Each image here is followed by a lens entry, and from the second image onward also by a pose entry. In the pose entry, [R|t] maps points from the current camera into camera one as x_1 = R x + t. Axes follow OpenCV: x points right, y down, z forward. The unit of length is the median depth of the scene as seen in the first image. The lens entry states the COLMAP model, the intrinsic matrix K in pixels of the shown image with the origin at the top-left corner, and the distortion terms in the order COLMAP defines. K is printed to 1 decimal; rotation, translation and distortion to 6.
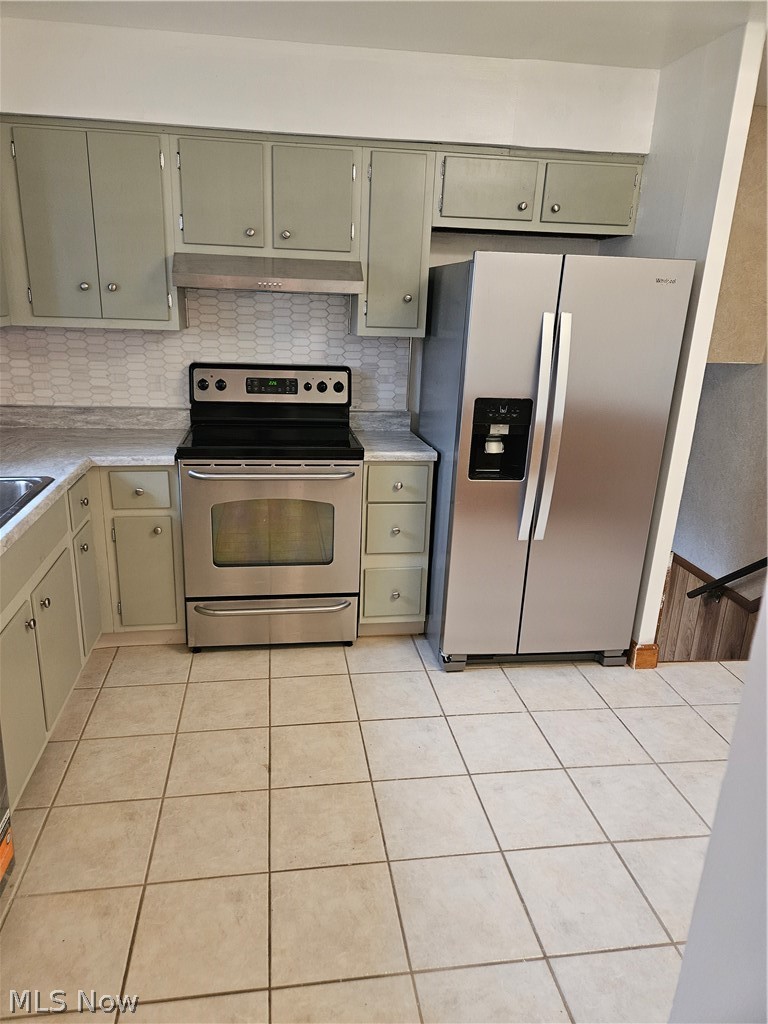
lens RADIAL K [[675.1, 0, 373.7], [0, 675.1, 497.8], [0, 0, 1]] dist [0.077732, -0.061725]
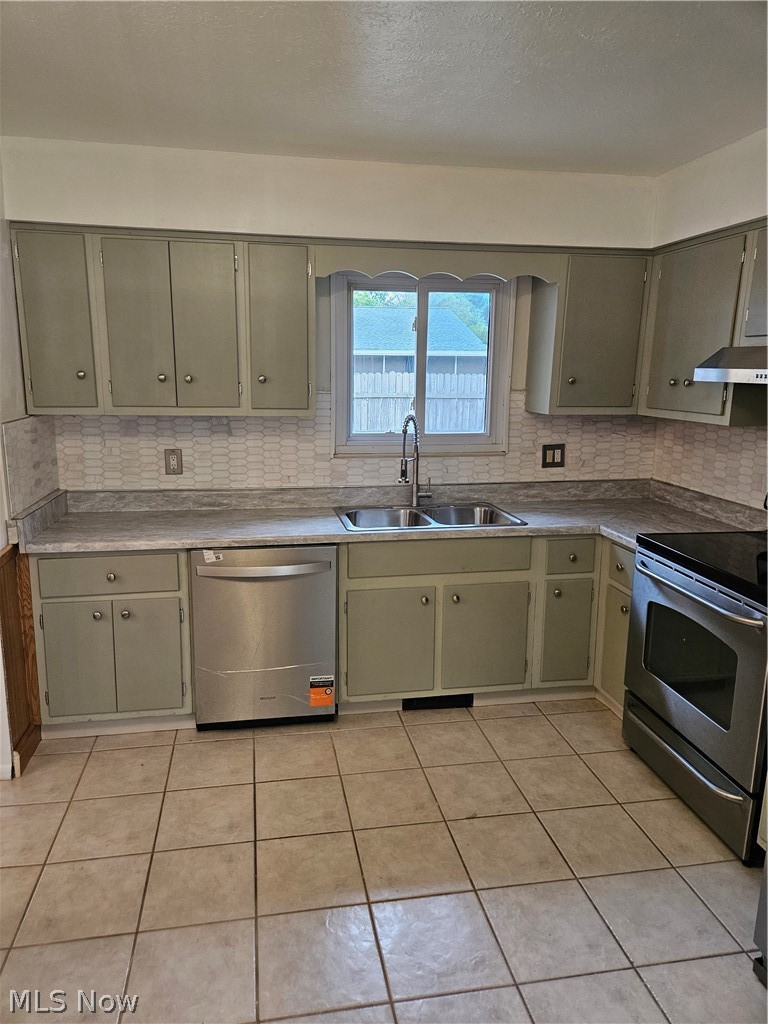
lens RADIAL K [[675.1, 0, 373.7], [0, 675.1, 497.8], [0, 0, 1]] dist [0.077732, -0.061725]
pose [[0.048992, 0.162335, -0.985519, 0.661396], [-0.295221, 0.944970, 0.140980, -0.147304], [0.954172, 0.284039, 0.094221, 0.497484]]
